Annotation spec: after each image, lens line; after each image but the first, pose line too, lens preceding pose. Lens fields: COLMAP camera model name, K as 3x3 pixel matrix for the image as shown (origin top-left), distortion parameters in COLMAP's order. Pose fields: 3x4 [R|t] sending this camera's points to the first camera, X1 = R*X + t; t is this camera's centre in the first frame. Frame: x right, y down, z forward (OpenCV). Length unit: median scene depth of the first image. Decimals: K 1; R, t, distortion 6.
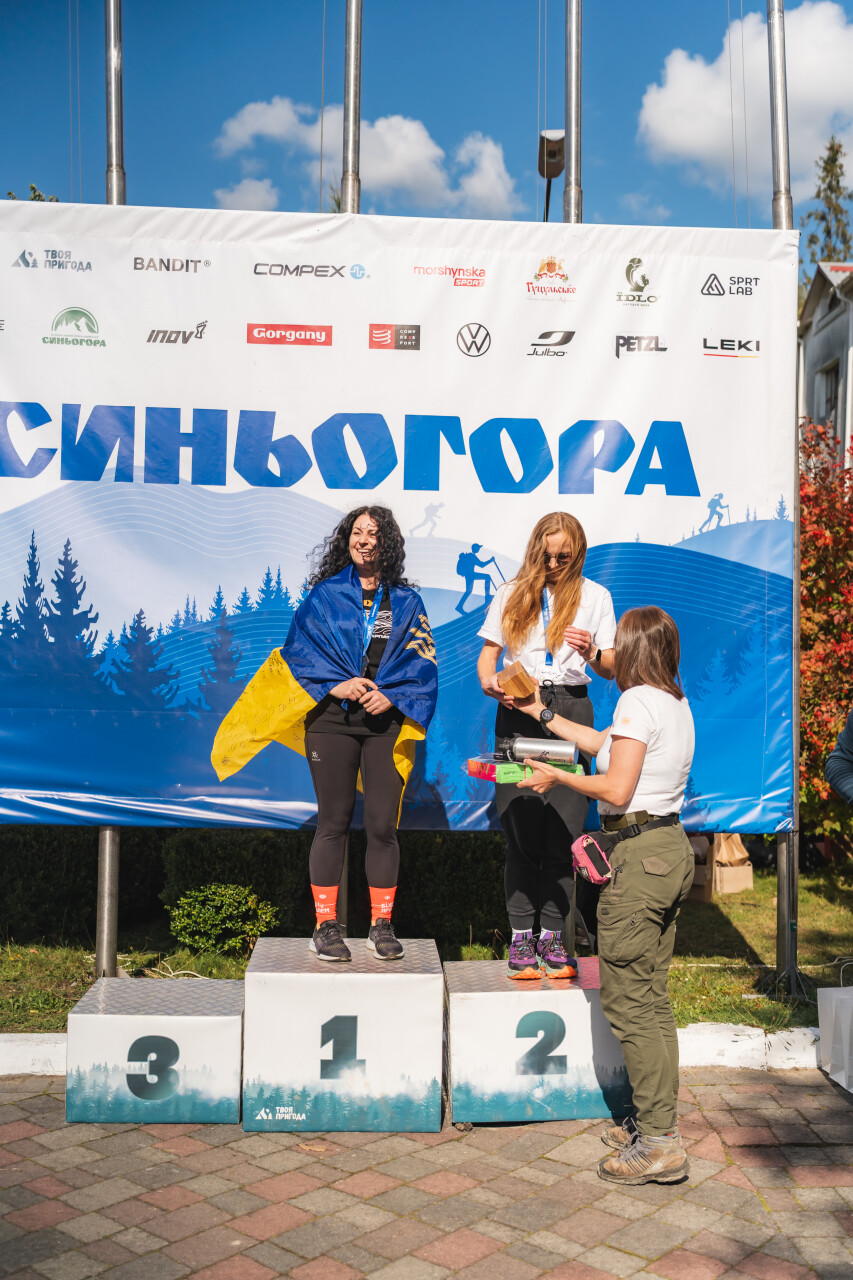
lens RADIAL K [[1293.1, 0, 425.6], [0, 1293.1, 643.4], [0, 0, 1]] dist [0.002584, 0.000000]
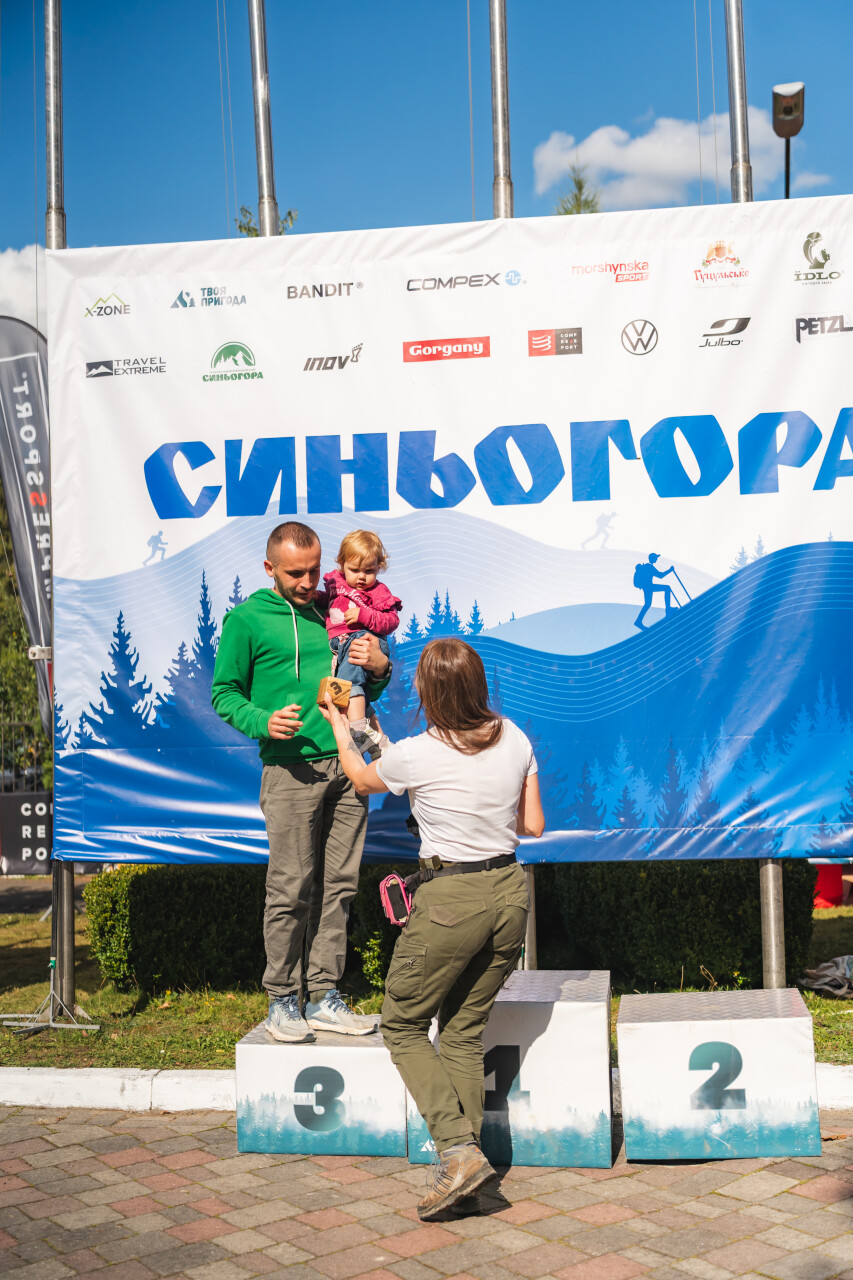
lens RADIAL K [[1473.9, 0, 434.5], [0, 1473.9, 653.2], [0, 0, 1]] dist [-0.004823, 0.000000]
pose [[0.979602, -0.051743, -0.194171, 0.087880], [0.048027, 0.998562, -0.023801, 0.013066], [0.195124, 0.013990, 0.980679, -0.076778]]
